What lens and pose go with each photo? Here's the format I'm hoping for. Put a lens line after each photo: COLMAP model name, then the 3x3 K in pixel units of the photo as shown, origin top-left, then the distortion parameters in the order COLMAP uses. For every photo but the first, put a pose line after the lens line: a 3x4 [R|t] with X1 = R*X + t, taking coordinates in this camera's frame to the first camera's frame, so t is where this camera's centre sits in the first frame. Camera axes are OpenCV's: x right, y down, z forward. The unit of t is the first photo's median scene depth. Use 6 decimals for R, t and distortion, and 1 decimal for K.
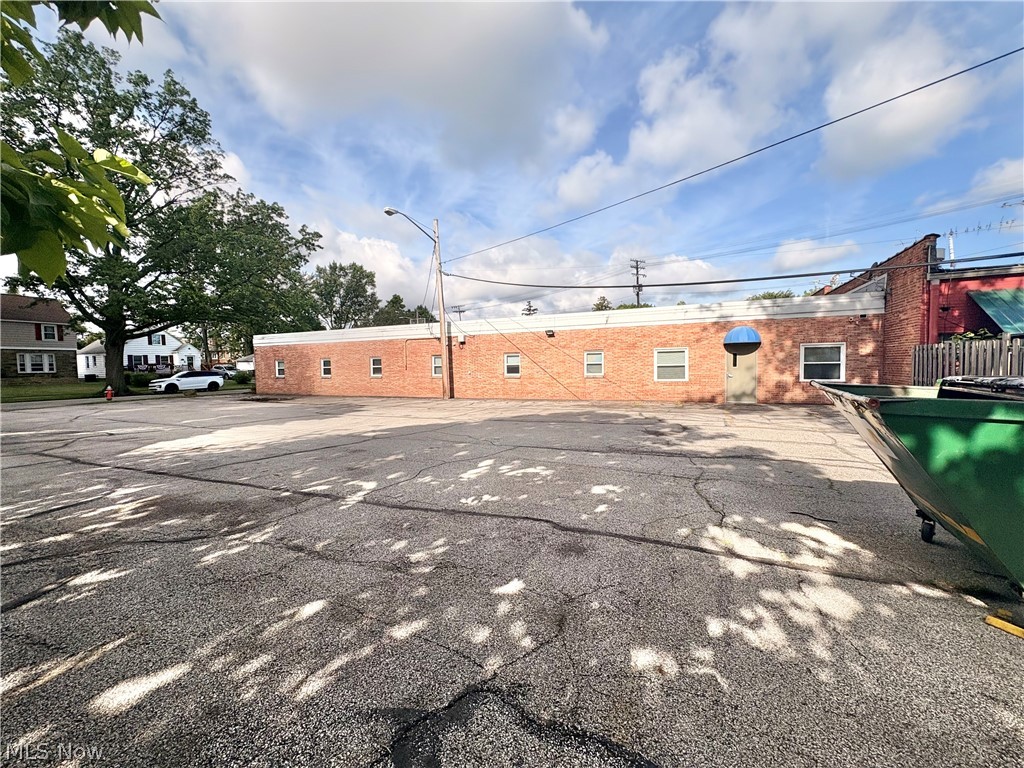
lens RADIAL K [[408.2, 0, 515.1], [0, 408.2, 387.7], [0, 0, 1]] dist [-0.001308, -0.000072]
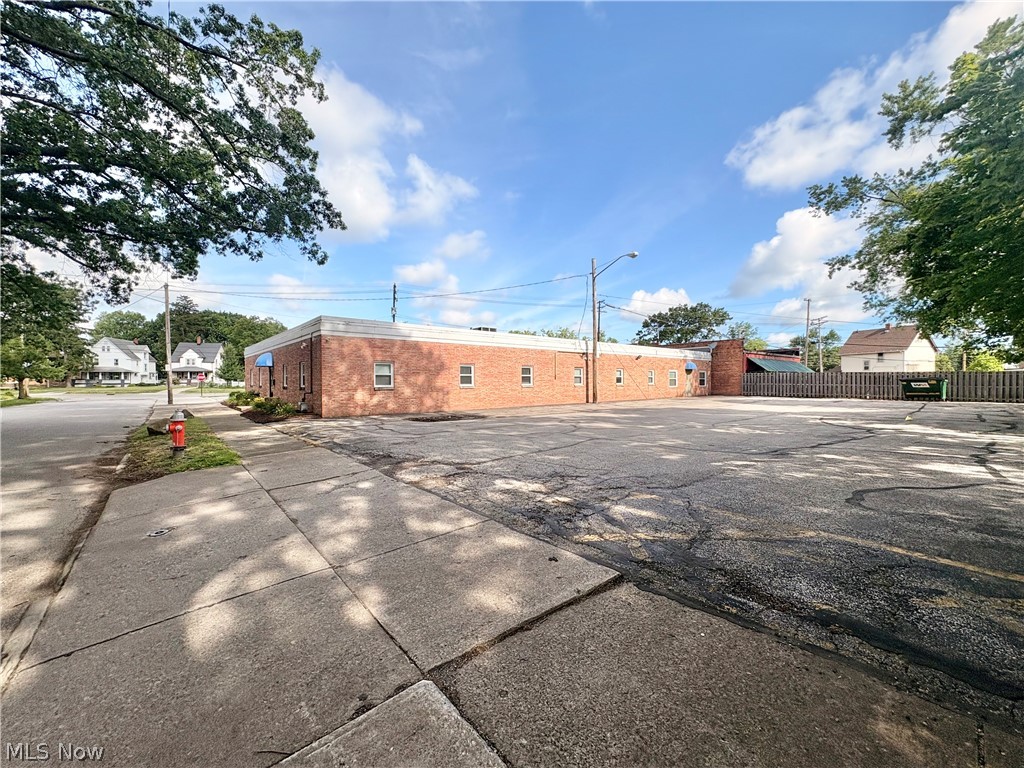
lens RADIAL K [[408.2, 0, 515.1], [0, 408.2, 387.7], [0, 0, 1]] dist [-0.001308, -0.000072]
pose [[0.430134, -0.003776, 0.902757, -1.575815], [0.037645, 0.999196, -0.013757, -0.013449], [-0.901980, 0.039901, 0.429931, 0.780435]]
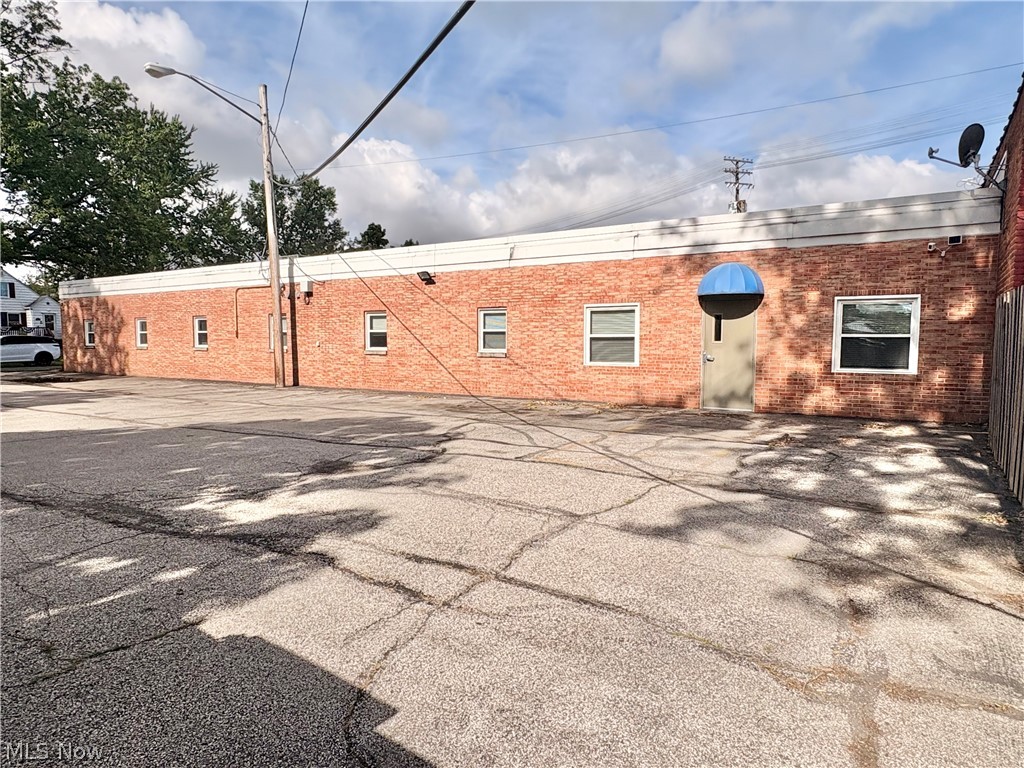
lens RADIAL K [[645.3, 0, 512.0], [0, 645.3, 384.0], [0, 0, 1]] dist [-0.001180, 0.000460]
pose [[0.988532, 0.029384, -0.148122, 0.350512], [-0.026976, 0.999470, 0.018243, -0.004298], [0.148580, -0.014038, 0.988801, 0.129166]]
